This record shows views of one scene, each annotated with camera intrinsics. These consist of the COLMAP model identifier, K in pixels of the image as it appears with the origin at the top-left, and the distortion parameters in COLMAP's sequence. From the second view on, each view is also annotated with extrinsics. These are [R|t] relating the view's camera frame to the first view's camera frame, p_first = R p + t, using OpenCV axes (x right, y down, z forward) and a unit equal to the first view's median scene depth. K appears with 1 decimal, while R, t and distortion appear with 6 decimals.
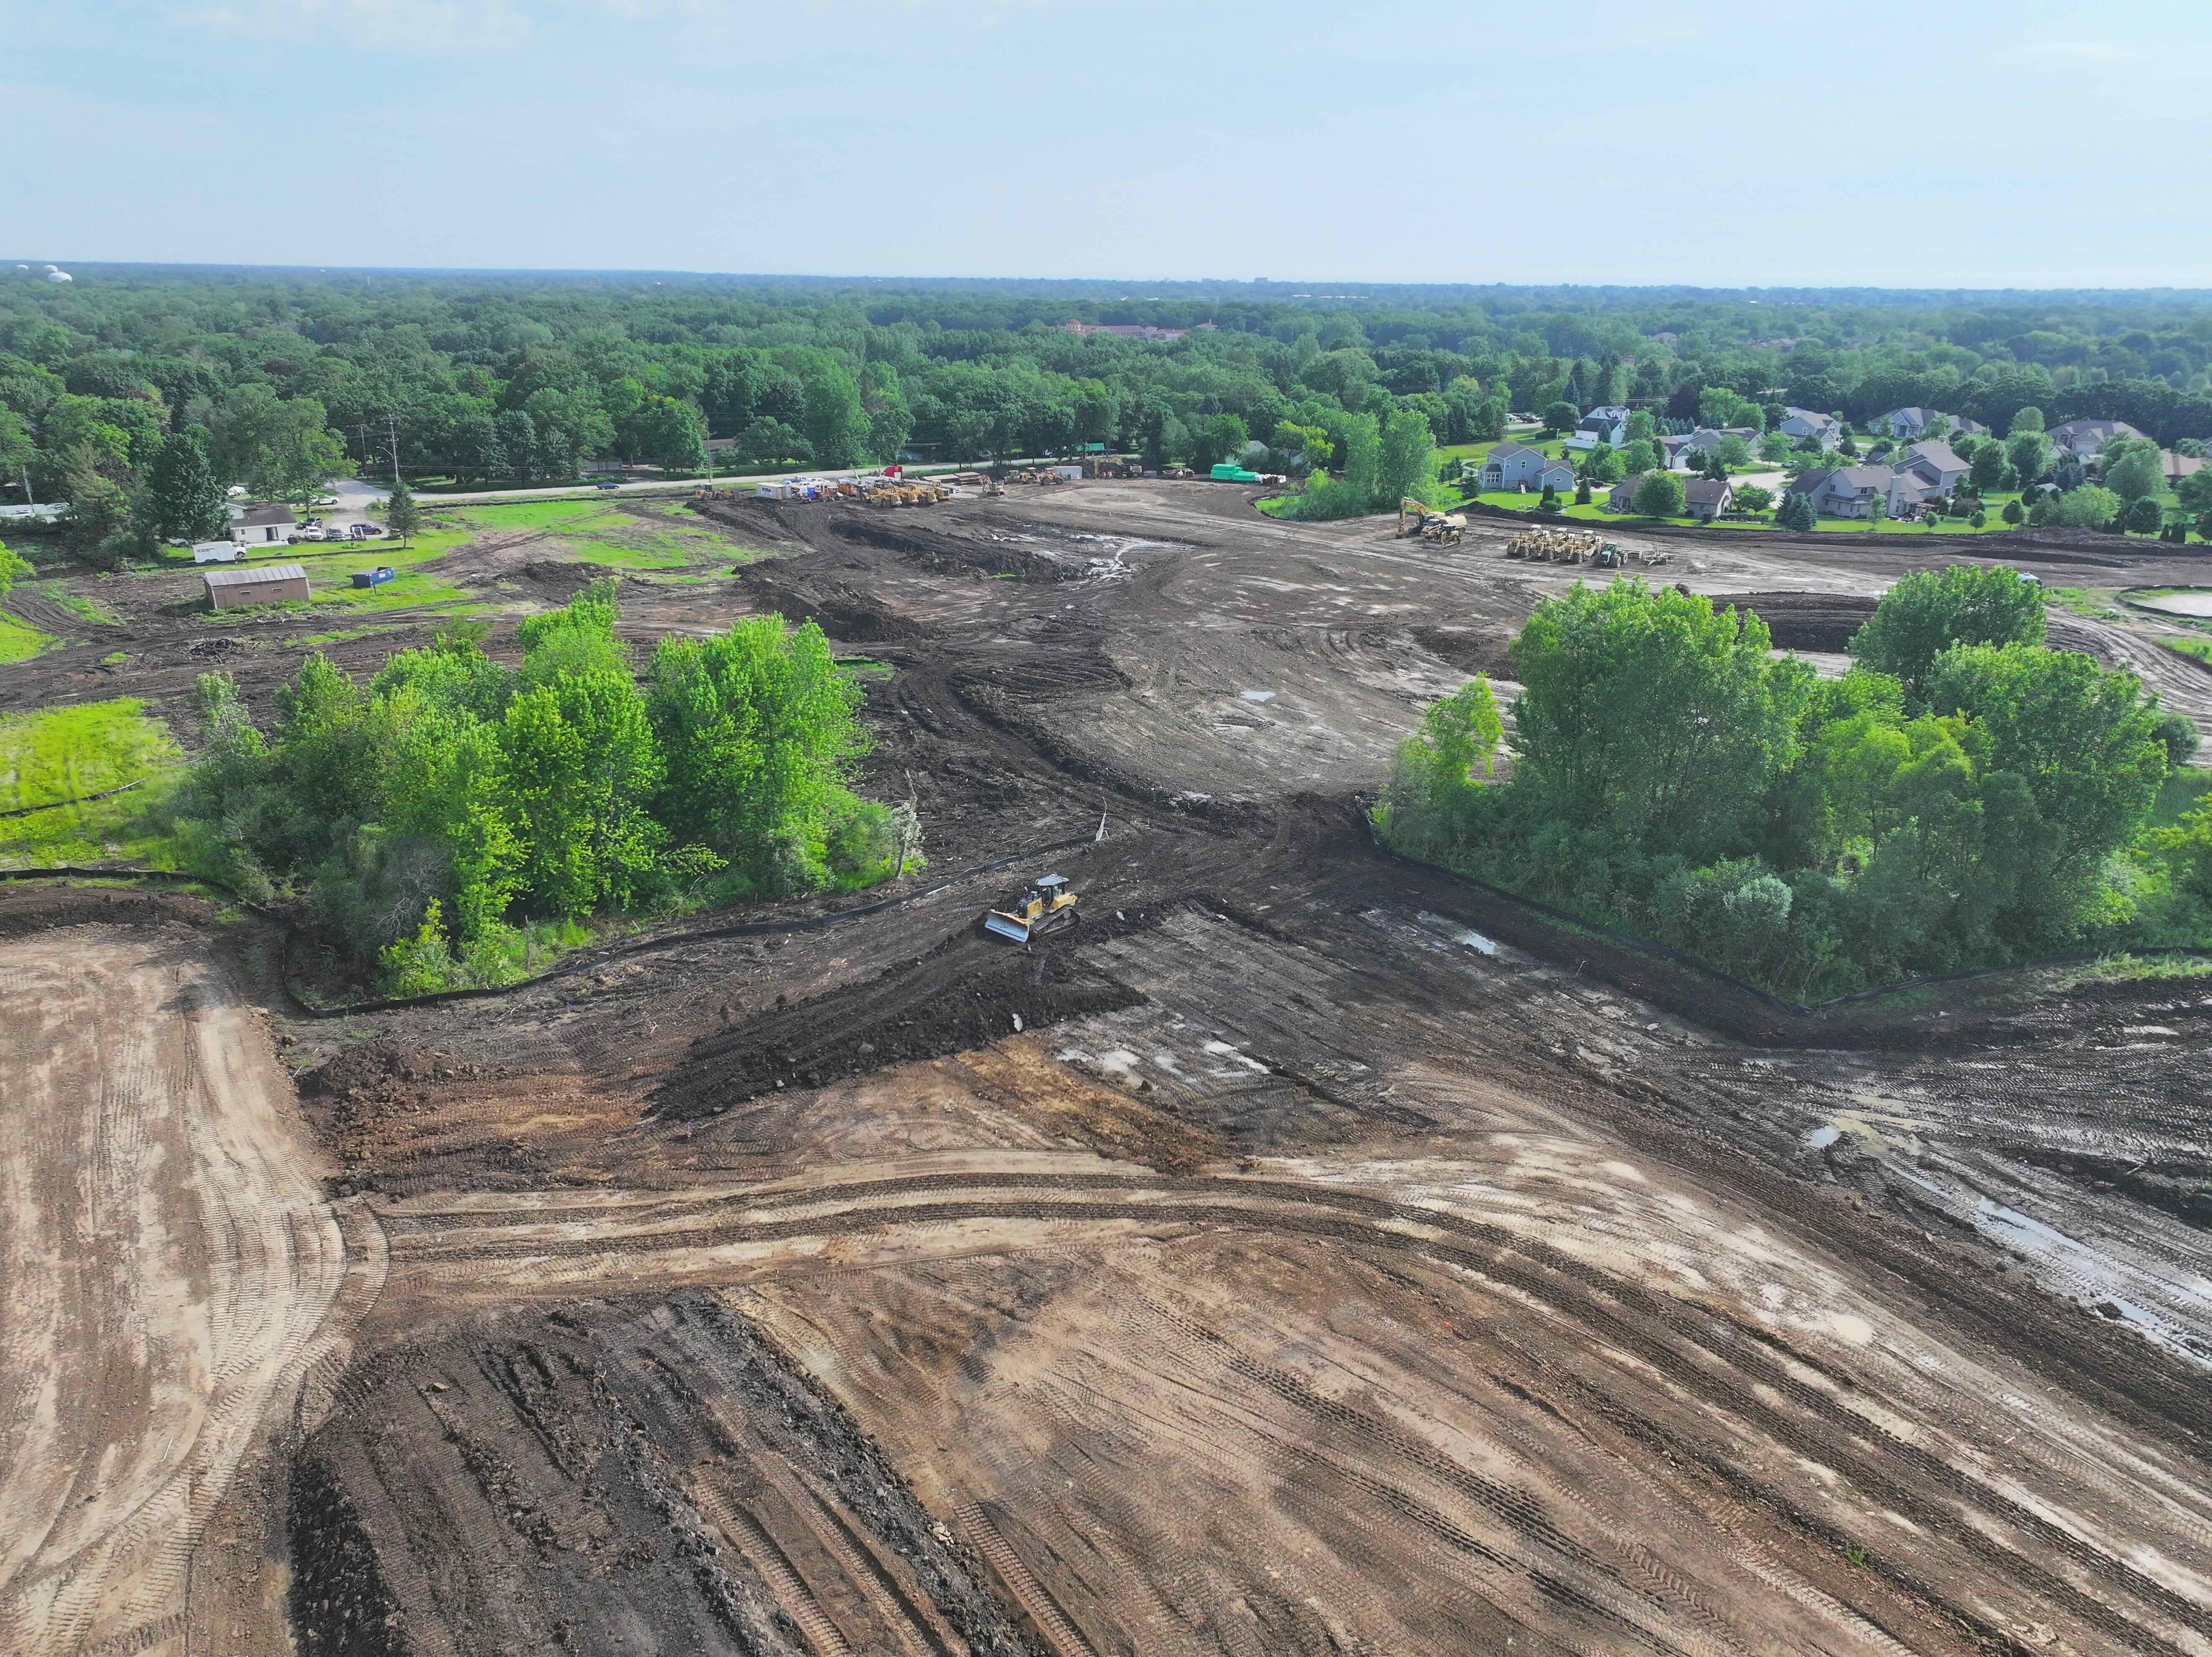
lens RADIAL K [[1553.0, 0, 1102.4], [0, 1553.0, 822.0], [0, 0, 1]] dist [0.002902, 0.012911]
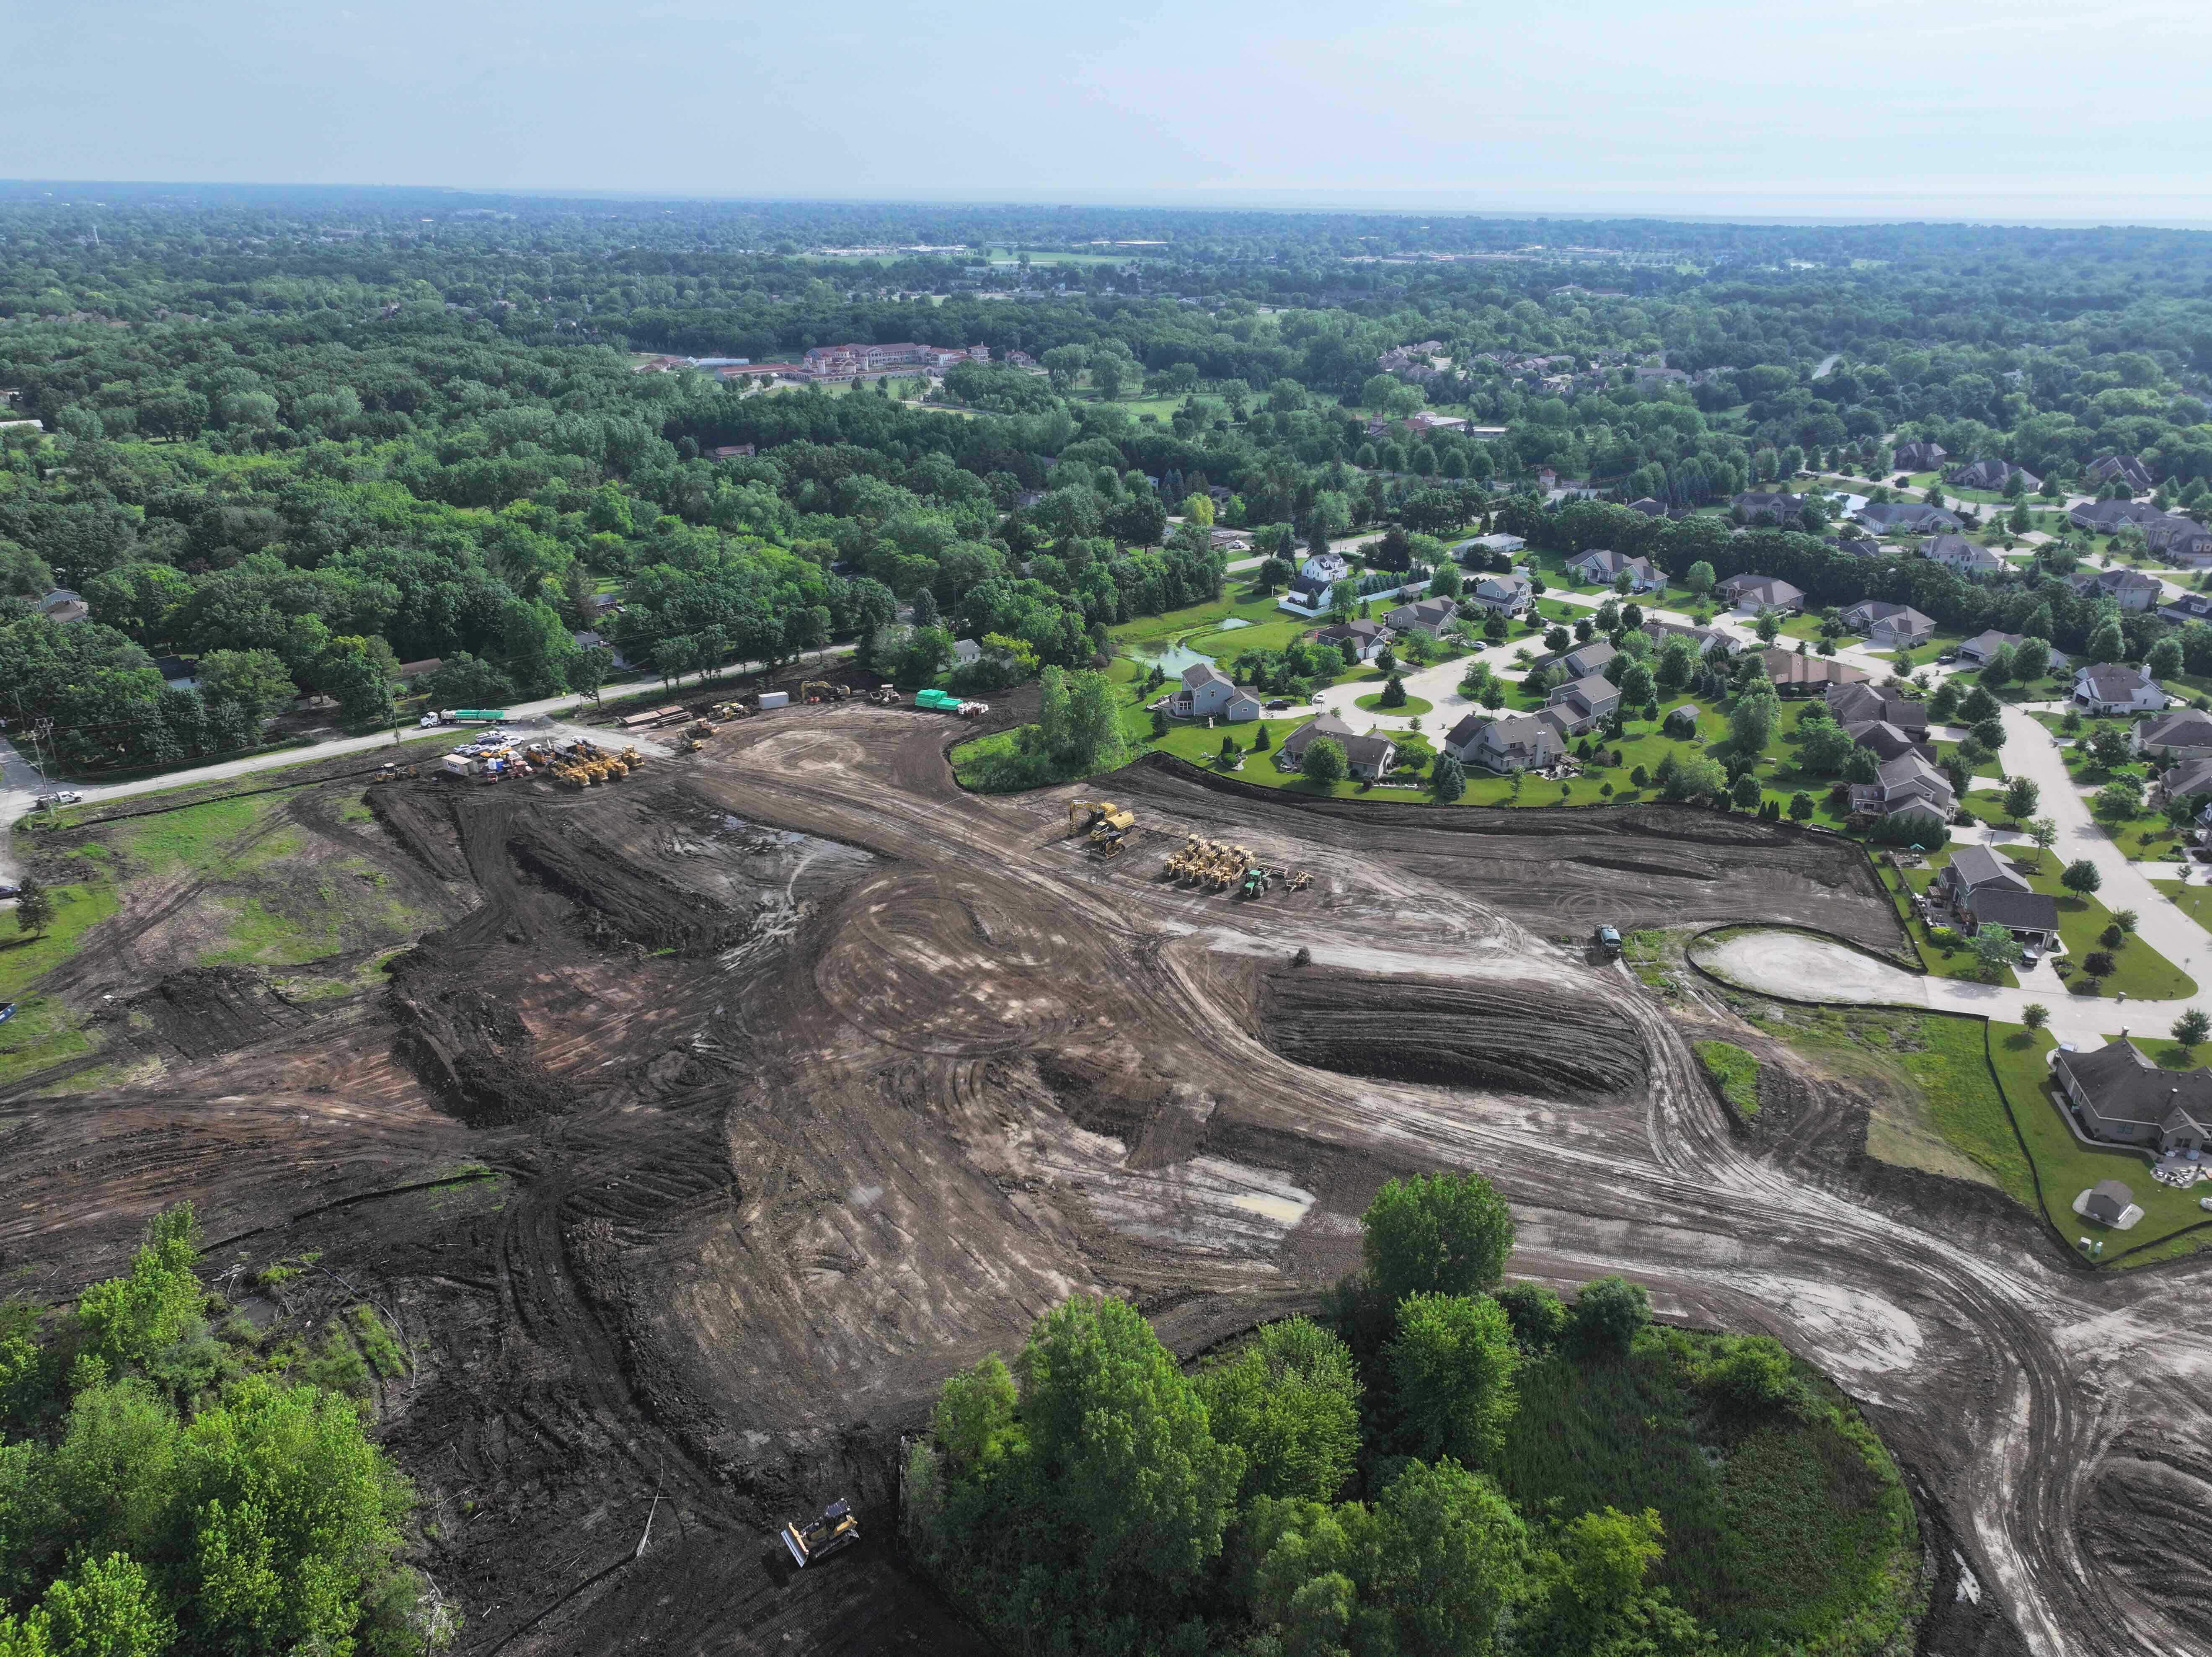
lens RADIAL K [[1553.0, 0, 1104.3], [0, 1553.0, 836.2], [0, 0, 1]] dist [0.002902, 0.012911]
pose [[0.993183, -0.052902, 0.103868, 0.101237], [0.047194, 0.997277, 0.056661, -0.231935], [-0.106582, -0.051373, 0.992976, -0.030972]]
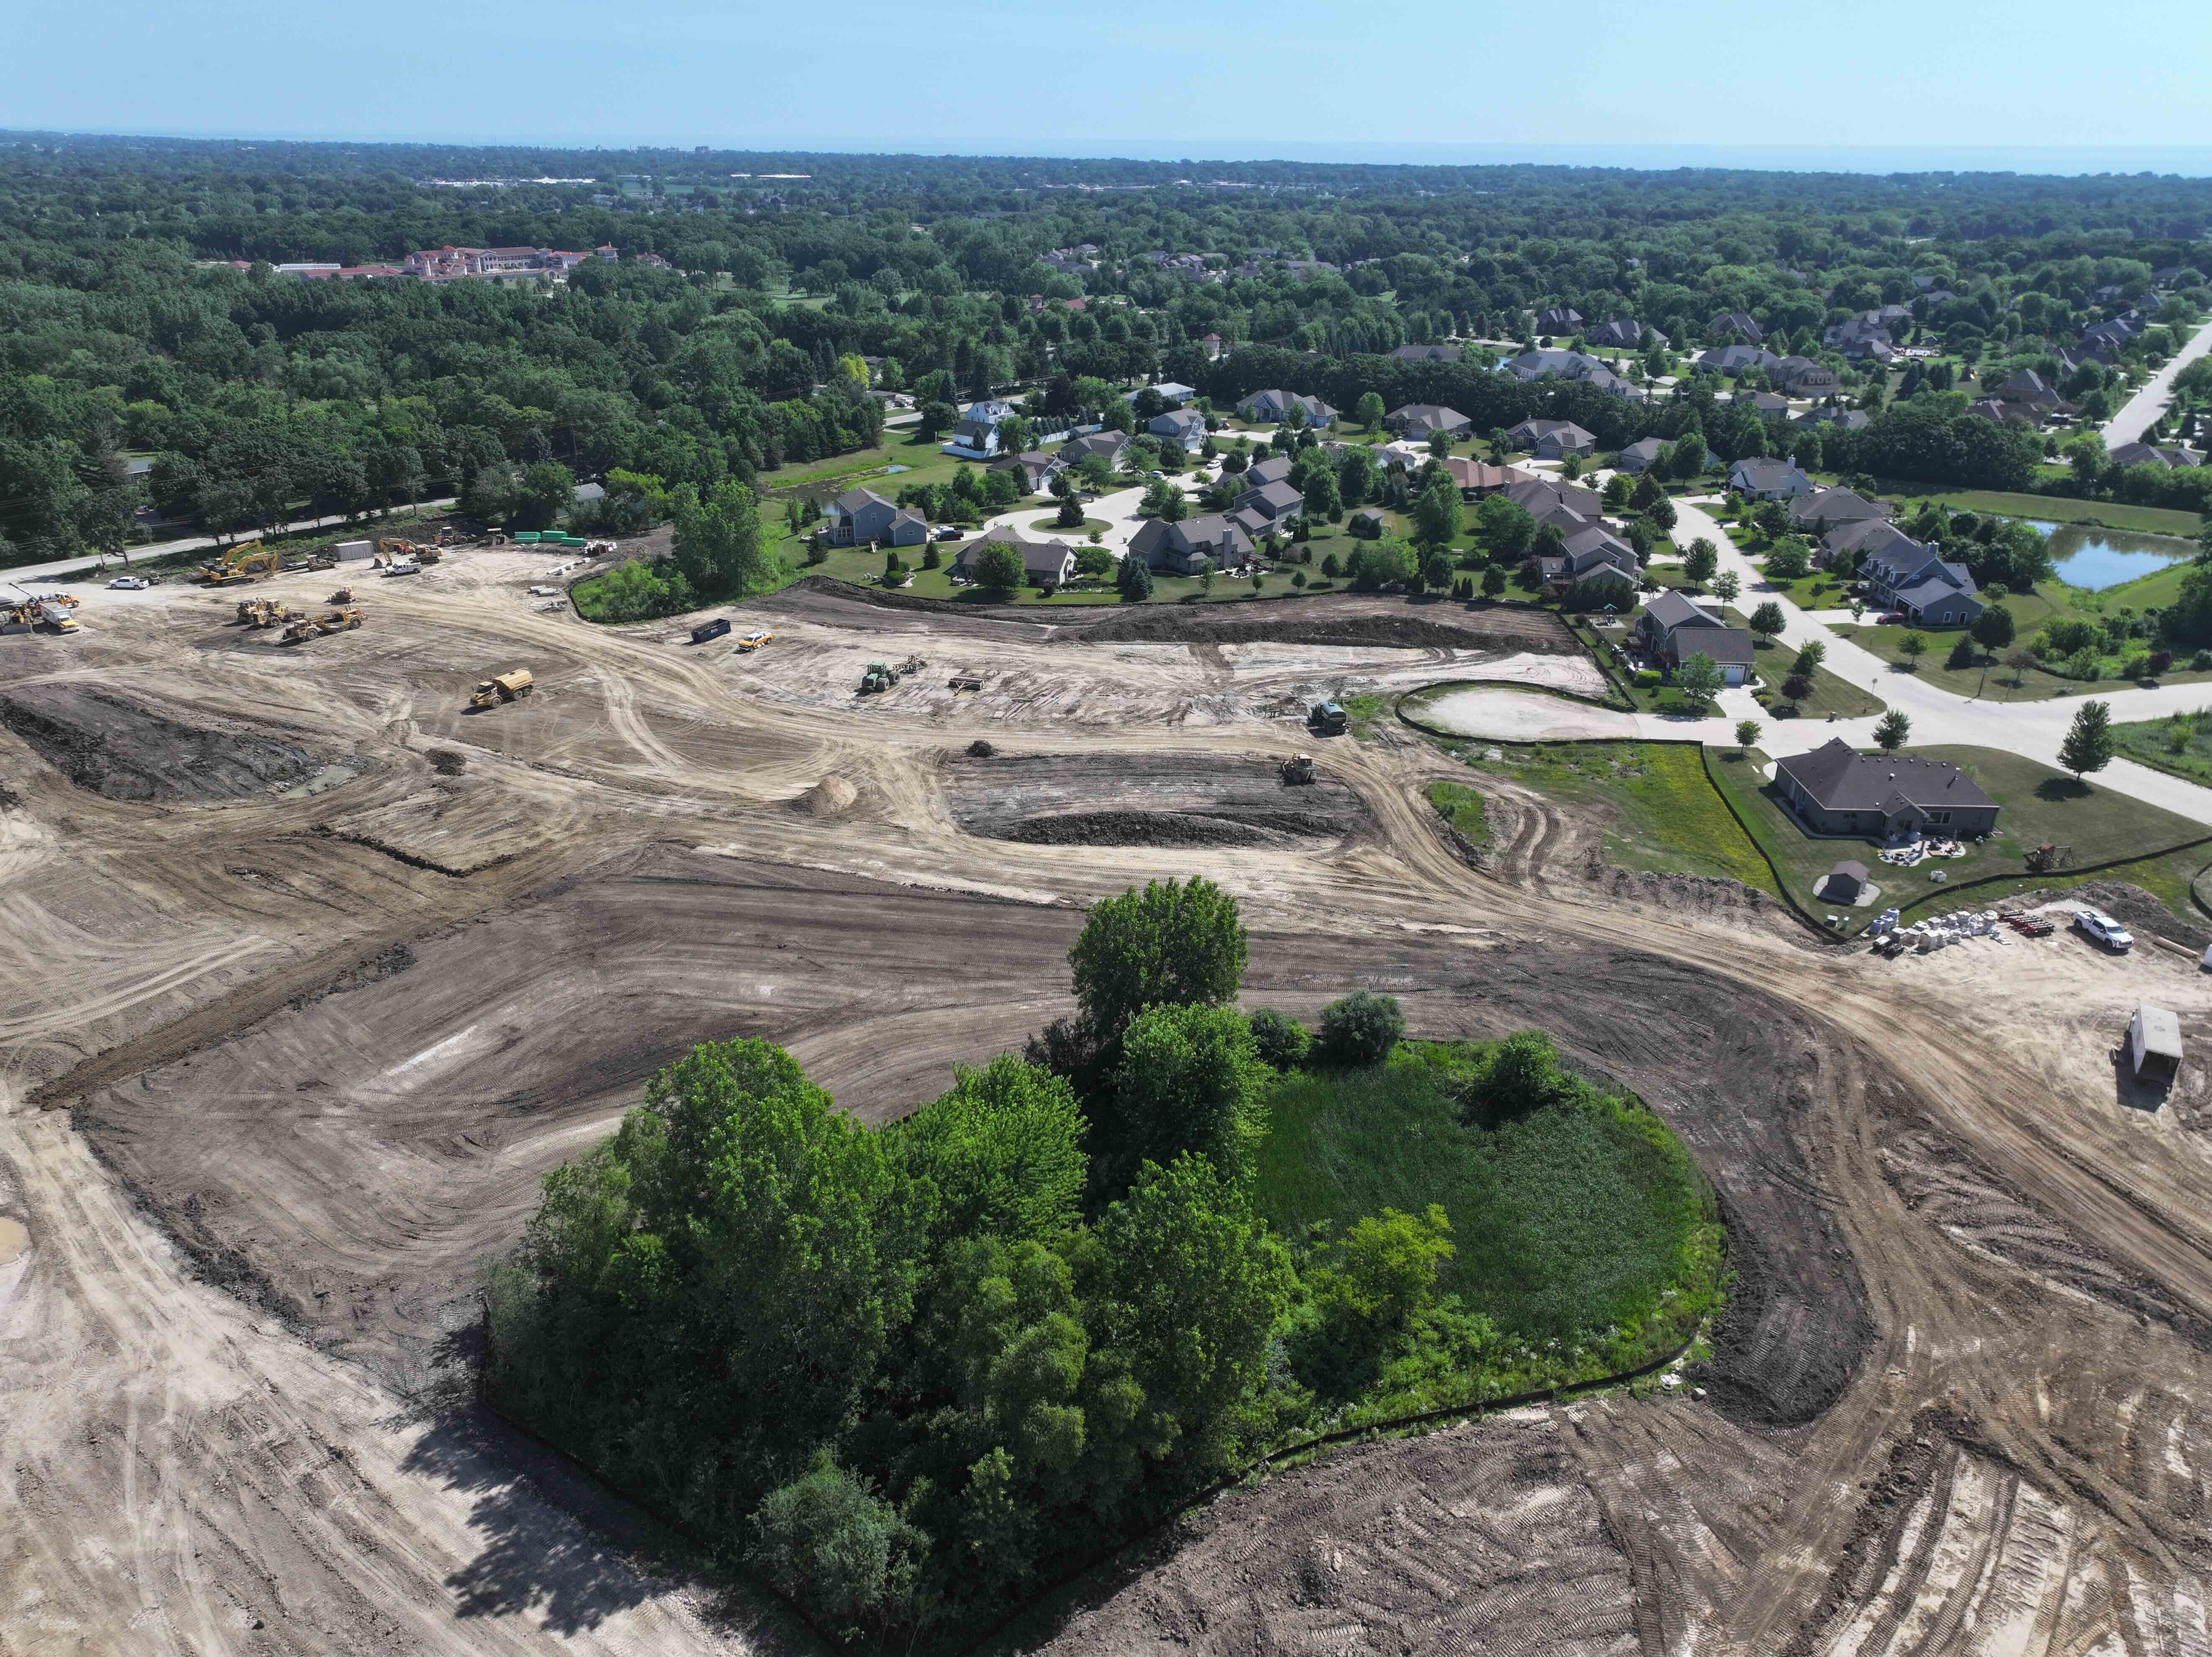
lens RADIAL K [[1553.0, 0, 1108.7], [0, 1553.0, 836.8], [0, 0, 1]] dist [0.002902, 0.012911]
pose [[0.947017, -0.132781, 0.292453, 0.124002], [0.107947, 0.989160, 0.099553, -0.138008], [-0.302501, -0.062709, 0.951084, 0.064353]]
